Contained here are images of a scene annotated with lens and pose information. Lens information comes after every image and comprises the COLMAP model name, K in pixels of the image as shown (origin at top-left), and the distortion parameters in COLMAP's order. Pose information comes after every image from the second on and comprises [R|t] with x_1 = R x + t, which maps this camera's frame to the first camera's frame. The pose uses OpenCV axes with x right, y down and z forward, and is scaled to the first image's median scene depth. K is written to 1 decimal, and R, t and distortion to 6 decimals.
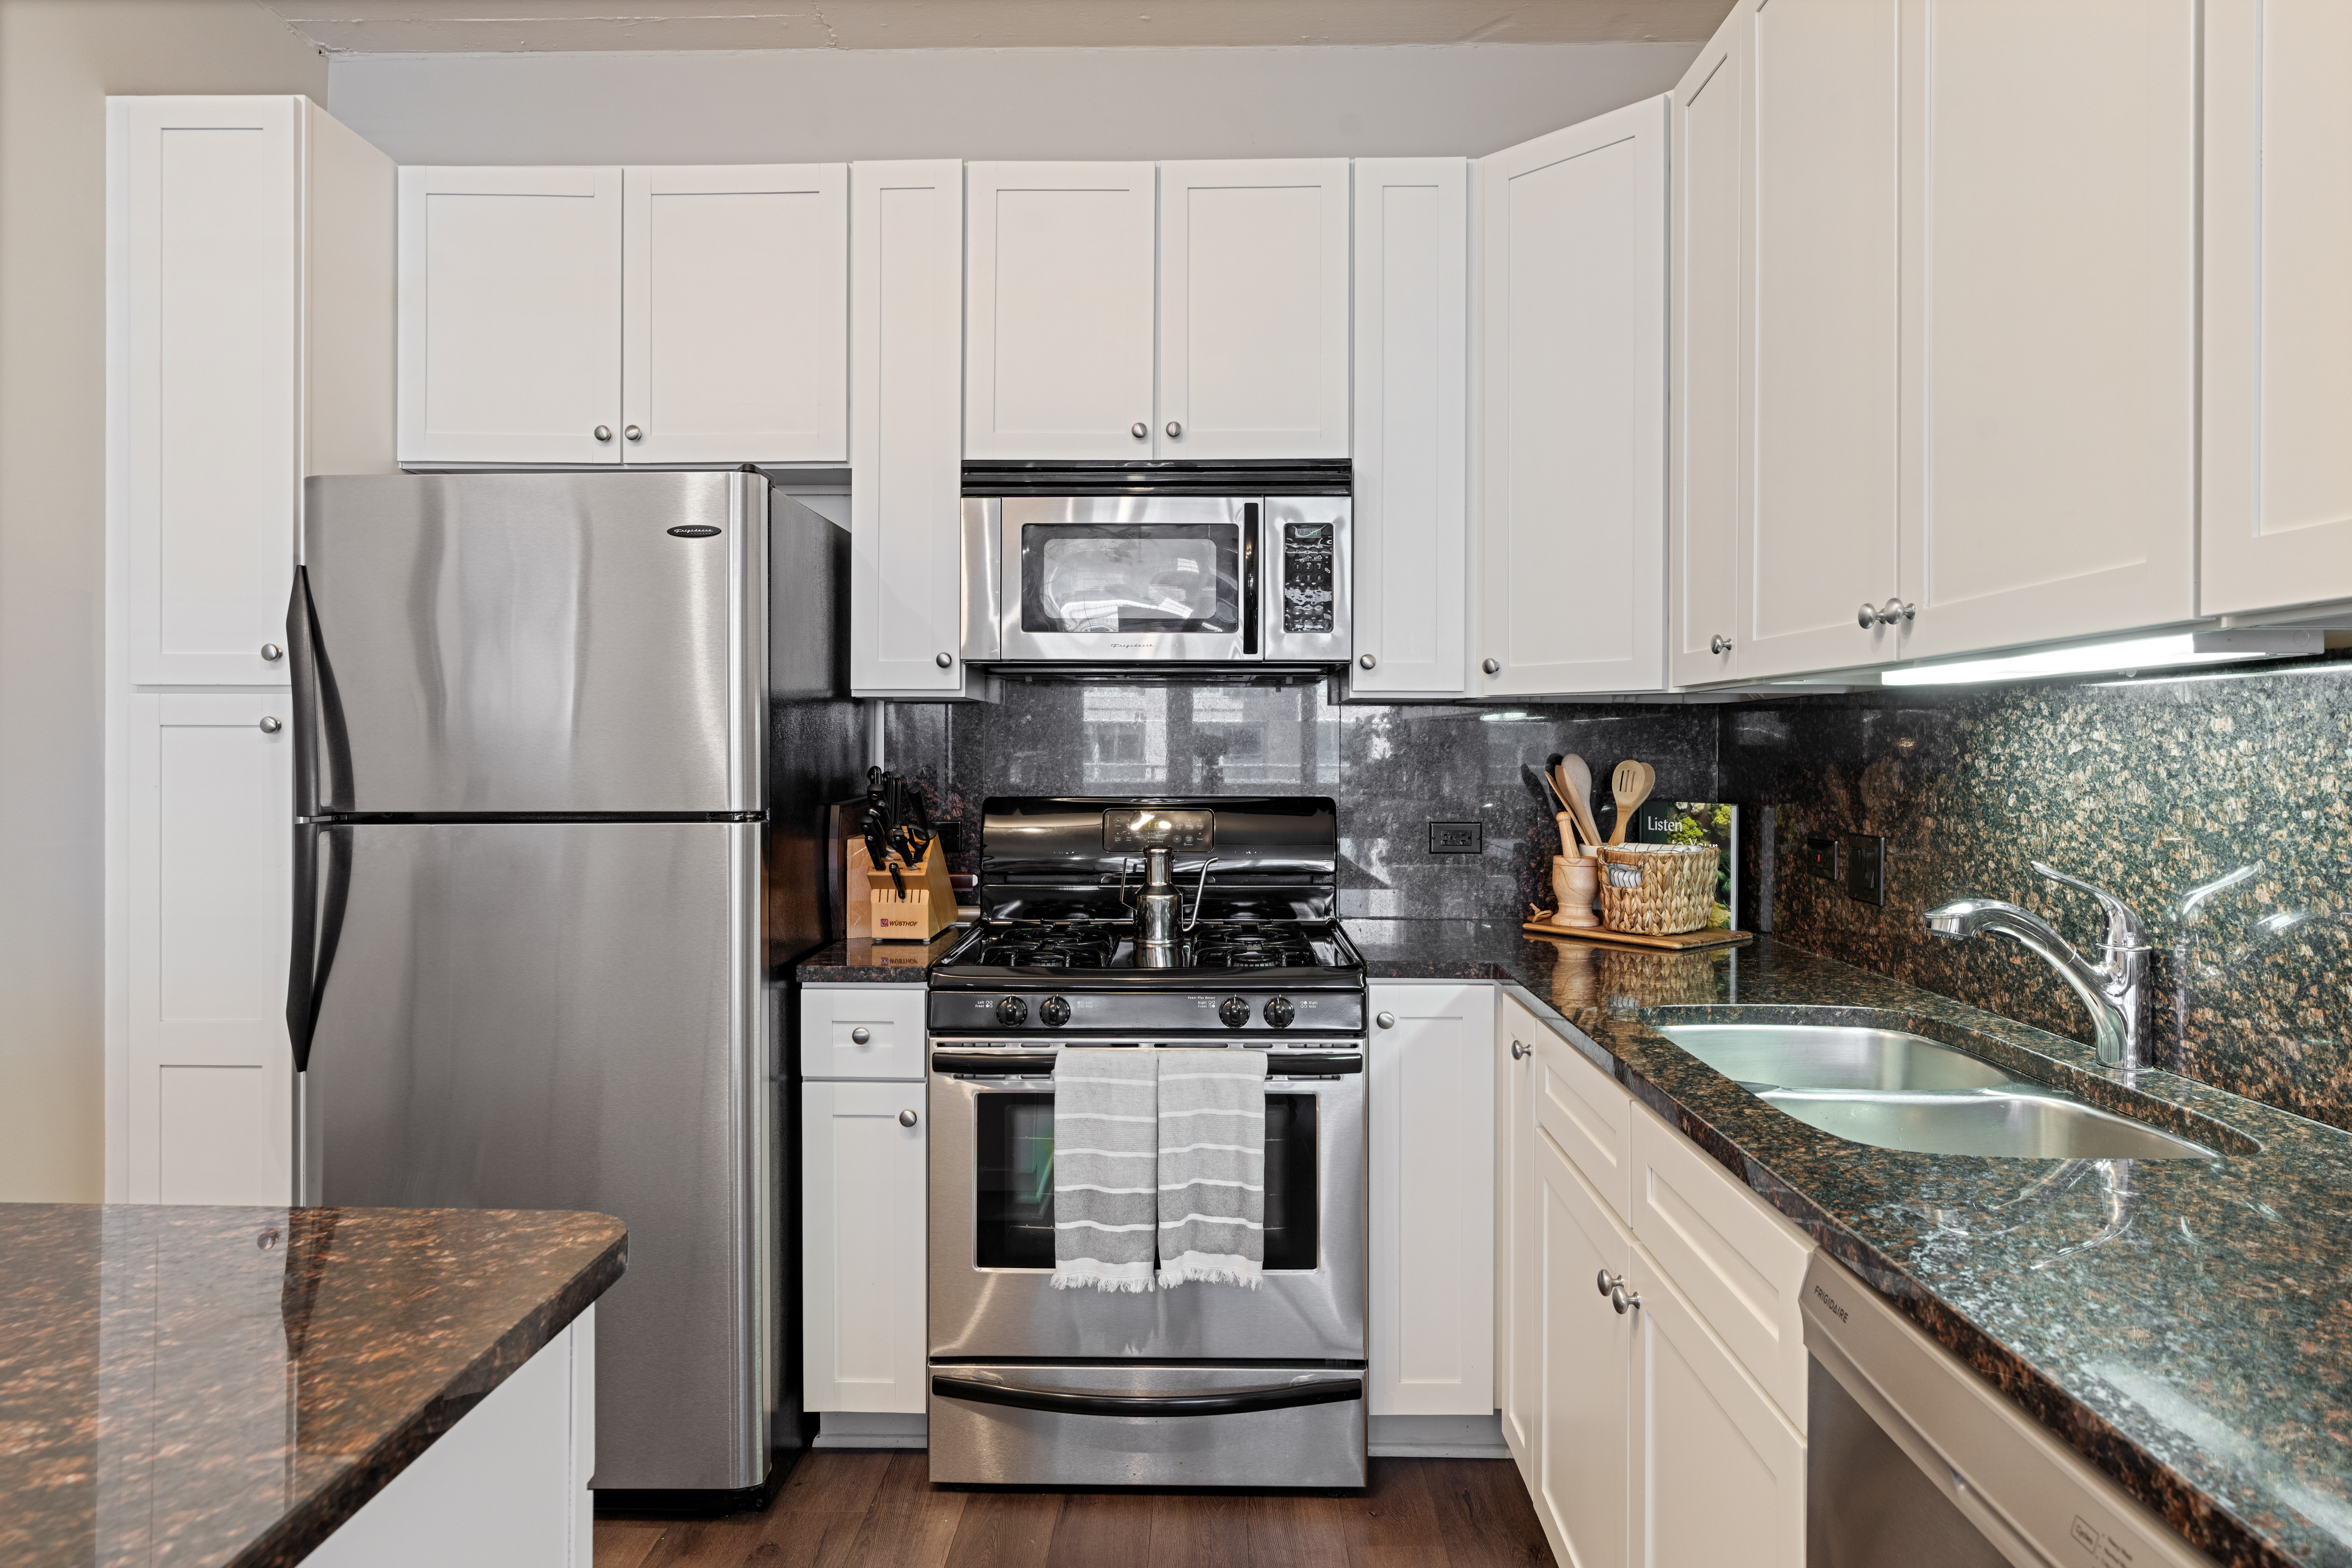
lens RADIAL K [[1414.4, 0, 1195.5], [0, 1414.4, 745.1], [0, 0, 1]] dist [-0.004685, 0.002029]
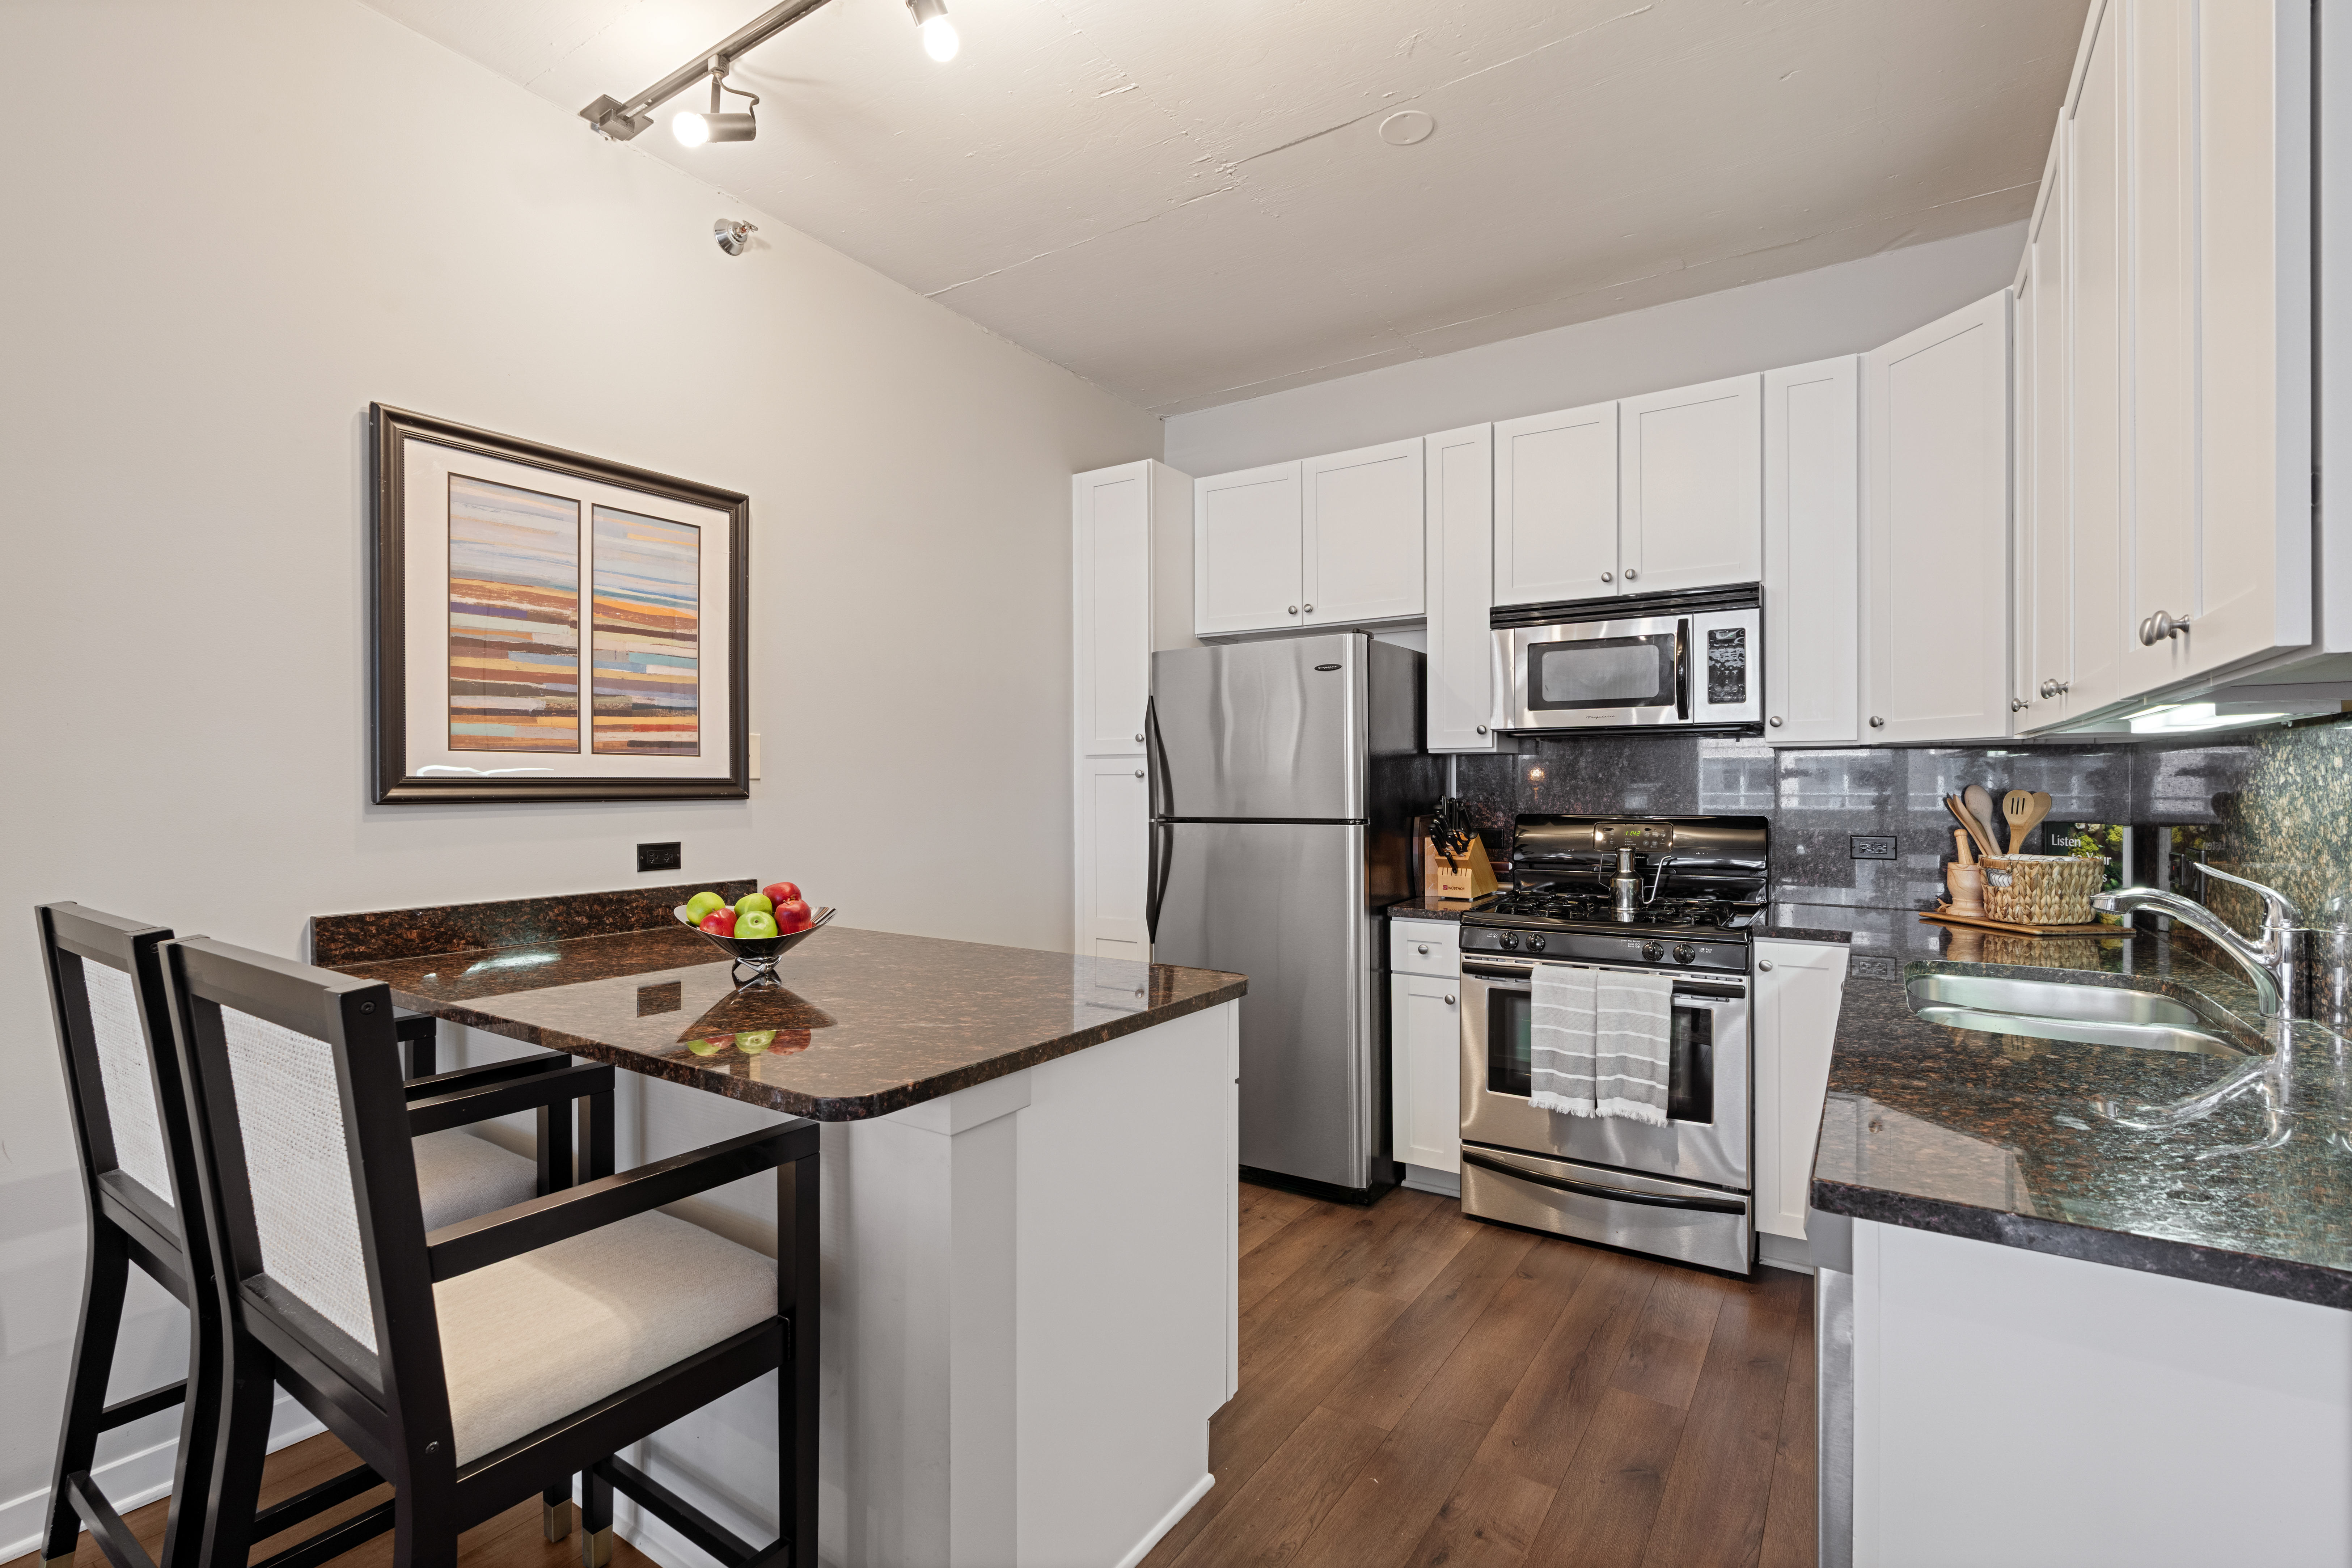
lens RADIAL K [[1075.7, 0, 1167.5], [0, 1075.7, 786.8], [0, 0, 1]] dist [-0.007147, 0.003691]
pose [[0.842739, -0.003584, -0.538310, 0.207789], [0.007096, 0.999965, 0.004451, -0.002160], [0.538275, -0.007571, 0.842735, -0.277254]]
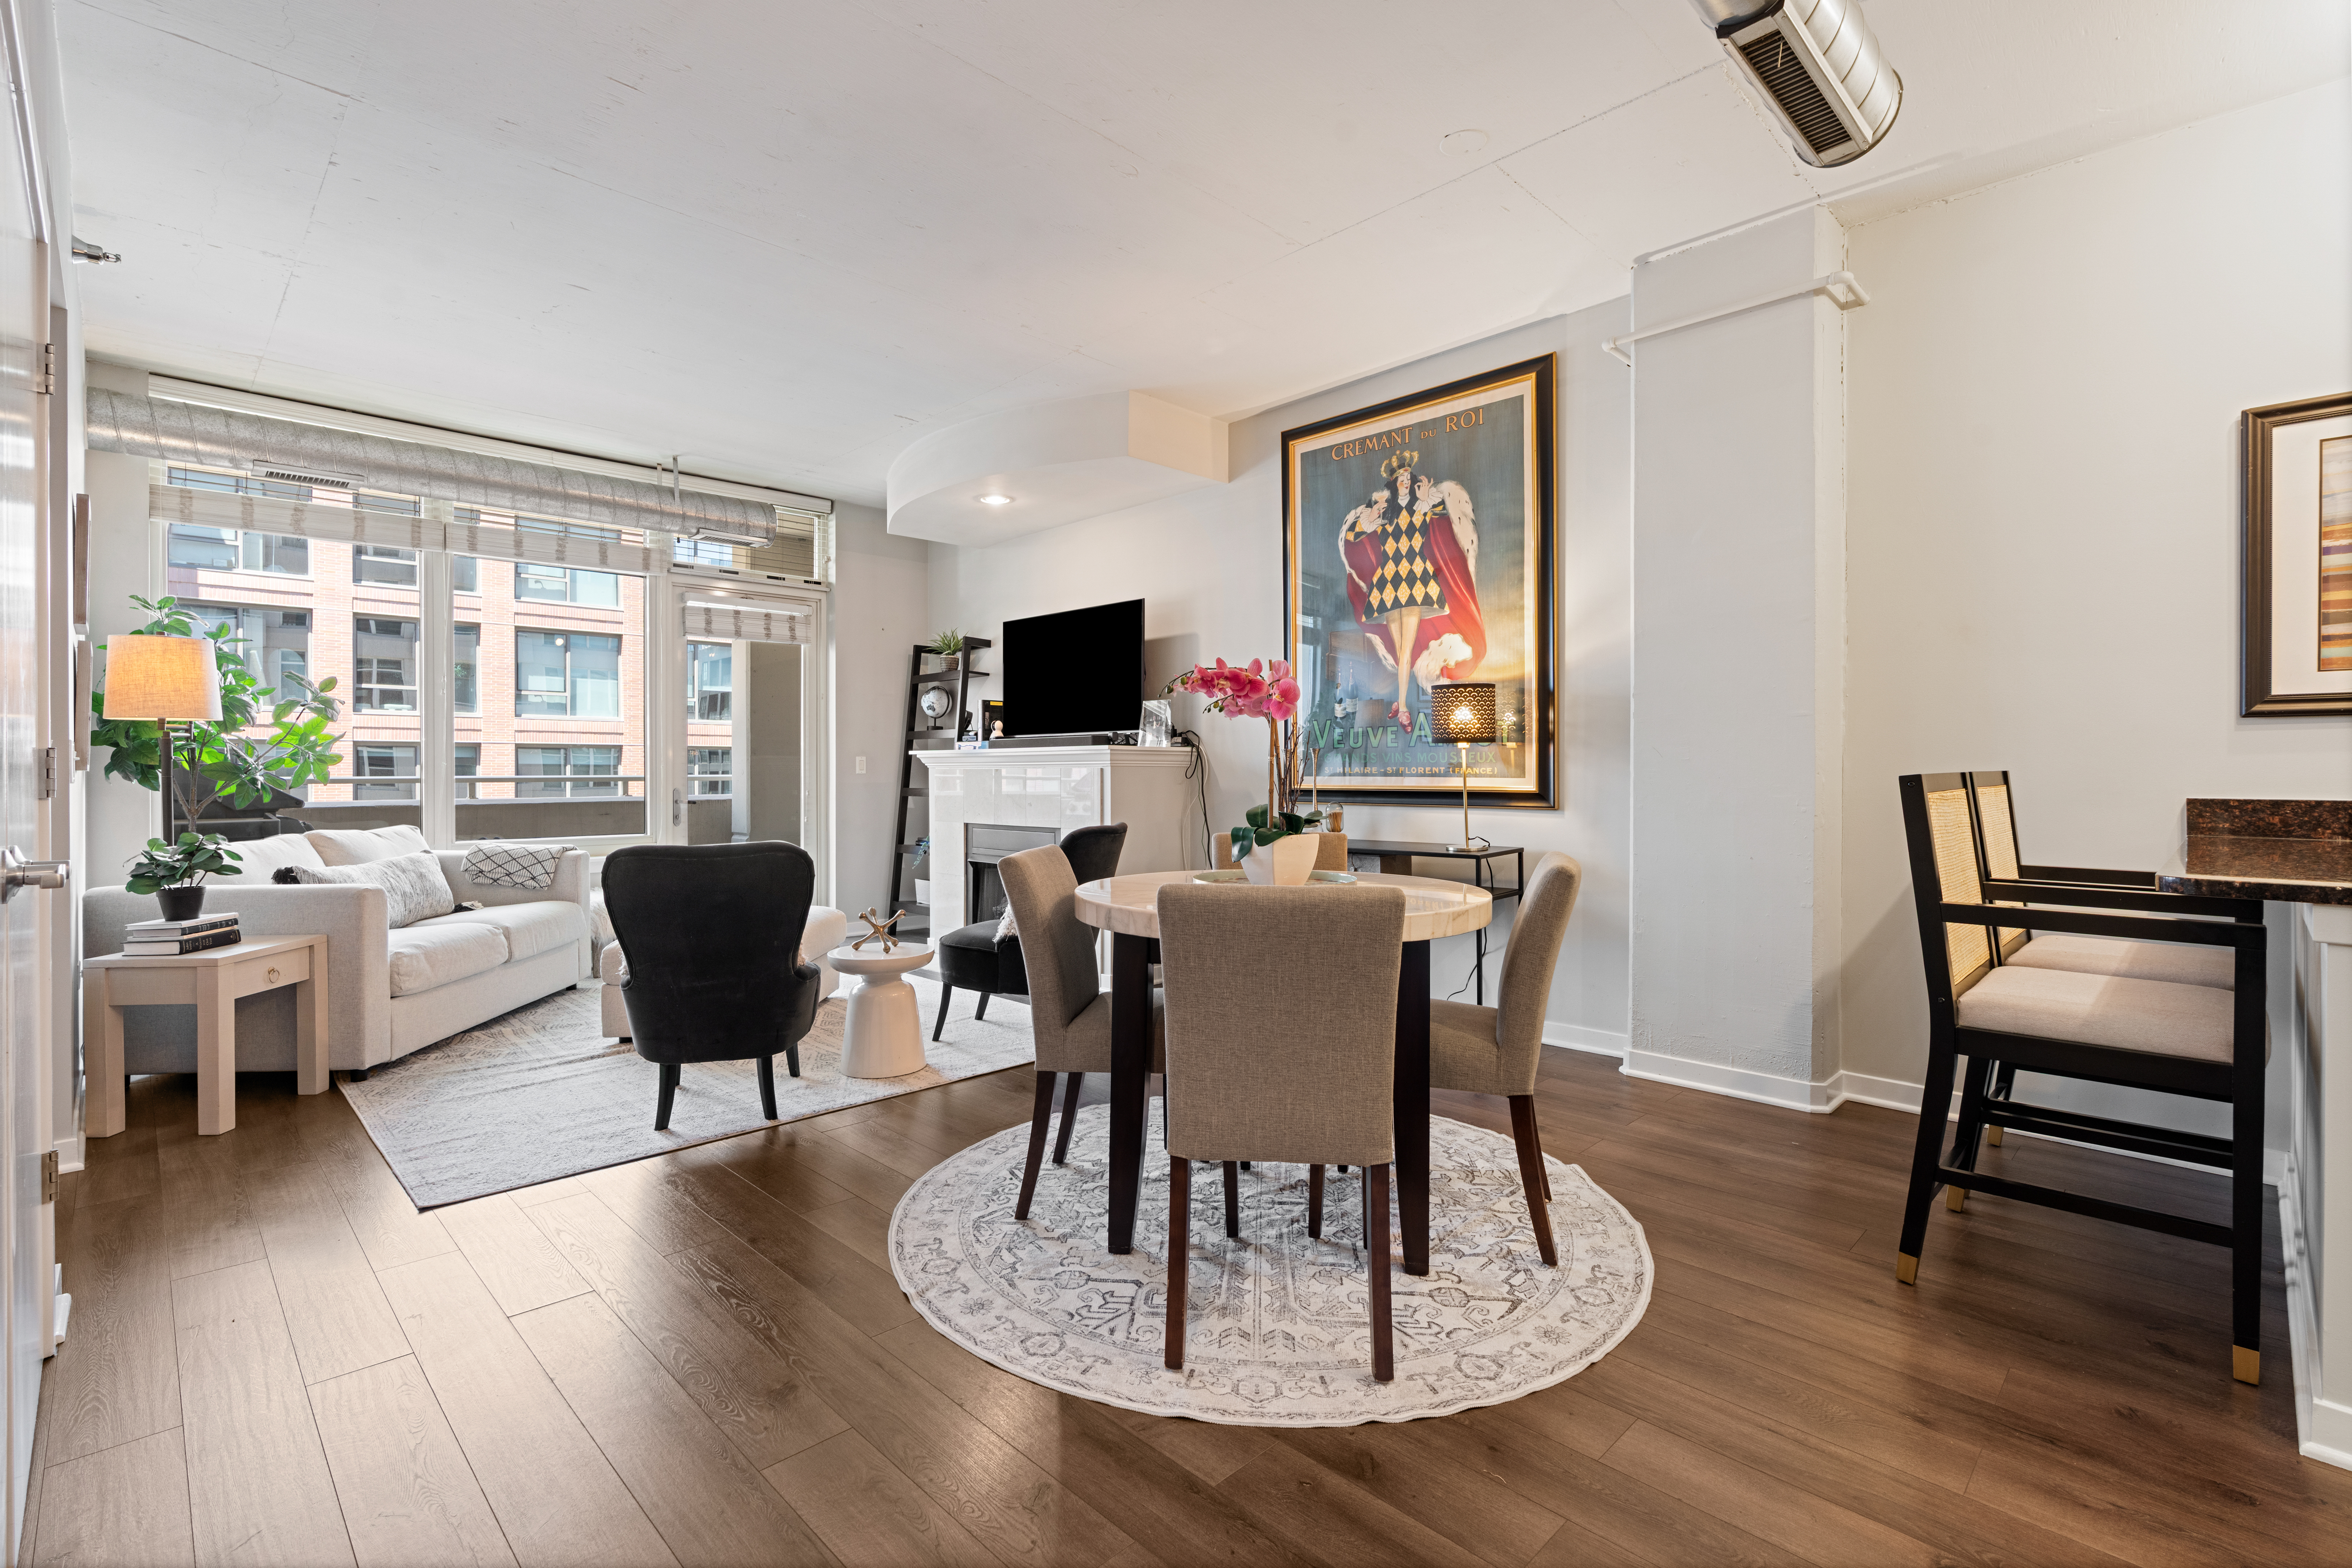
lens RADIAL K [[1075.7, 0, 1176.5], [0, 1075.7, 773.3], [0, 0, 1]] dist [-0.007147, 0.003691]
pose [[-0.697415, -0.000837, -0.716667, 0.808484], [-0.000840, 1.000000, -0.000350, 0.072671], [0.716667, 0.000358, -0.697415, 0.090055]]
